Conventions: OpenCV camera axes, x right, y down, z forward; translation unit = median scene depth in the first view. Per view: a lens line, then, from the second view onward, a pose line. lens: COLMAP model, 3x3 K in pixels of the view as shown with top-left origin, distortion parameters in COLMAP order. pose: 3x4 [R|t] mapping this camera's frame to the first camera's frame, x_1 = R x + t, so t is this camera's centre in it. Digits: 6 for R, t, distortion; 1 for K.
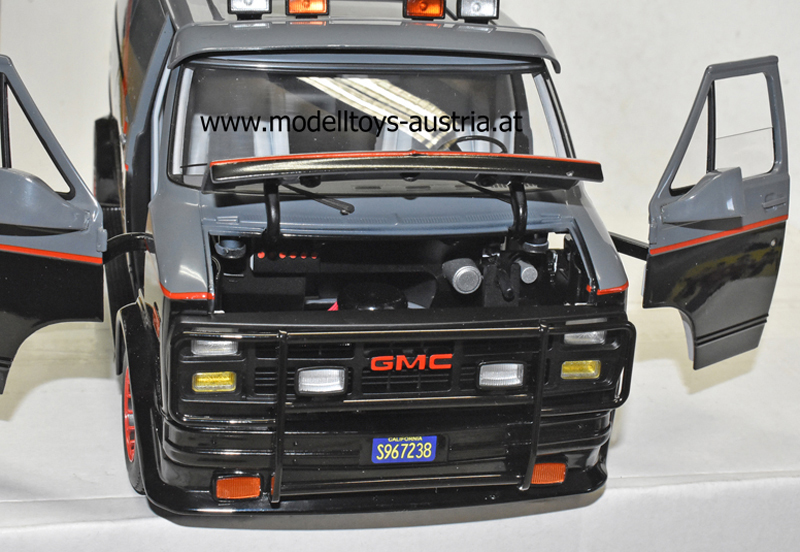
lens RADIAL K [[1491.3, 0, 400.0], [0, 1491.3, 276.0], [0, 0, 1]] dist [-0.006894, 0.122409]
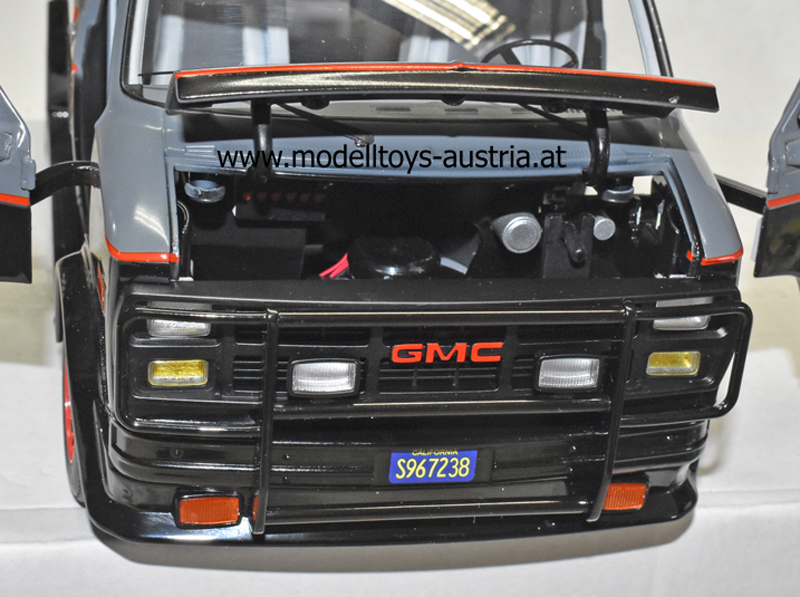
lens RADIAL K [[1602.7, 0, 400.0], [0, 1602.7, 298.5], [0, 0, 1]] dist [0.002159, -0.018902]
pose [[0.999630, 0.026636, -0.005449, -0.011621], [-0.026105, 0.996354, 0.081229, -0.031398], [0.007592, -0.081057, 0.996681, 0.210252]]
